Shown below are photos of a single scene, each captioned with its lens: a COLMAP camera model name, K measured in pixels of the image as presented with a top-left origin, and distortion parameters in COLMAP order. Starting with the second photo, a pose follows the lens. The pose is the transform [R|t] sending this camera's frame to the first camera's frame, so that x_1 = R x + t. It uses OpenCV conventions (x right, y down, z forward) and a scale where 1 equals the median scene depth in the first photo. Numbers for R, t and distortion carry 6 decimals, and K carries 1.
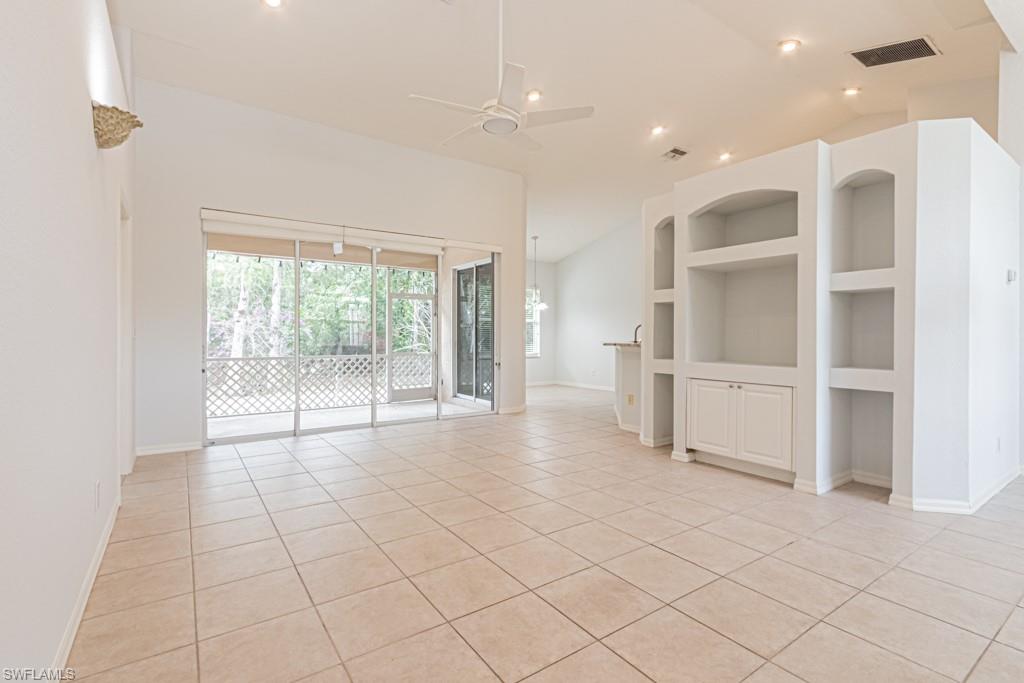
lens RADIAL K [[466.1, 0, 509.0], [0, 466.1, 335.1], [0, 0, 1]] dist [0.004396, -0.000652]
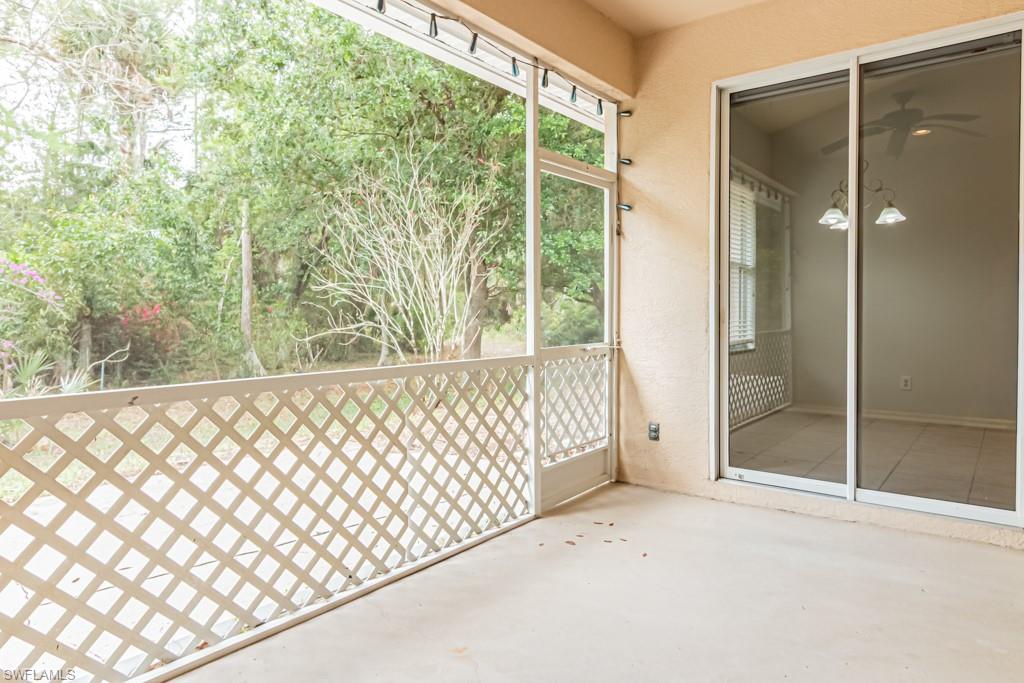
lens RADIAL K [[646.3, 0, 509.5], [0, 646.3, 342.3], [0, 0, 1]] dist [0.006642, 0.001087]
pose [[0.953586, -0.018475, 0.300552, -0.578794], [0.004299, 0.998850, 0.047760, 0.018096], [-0.301089, -0.044251, 0.952569, 0.887636]]
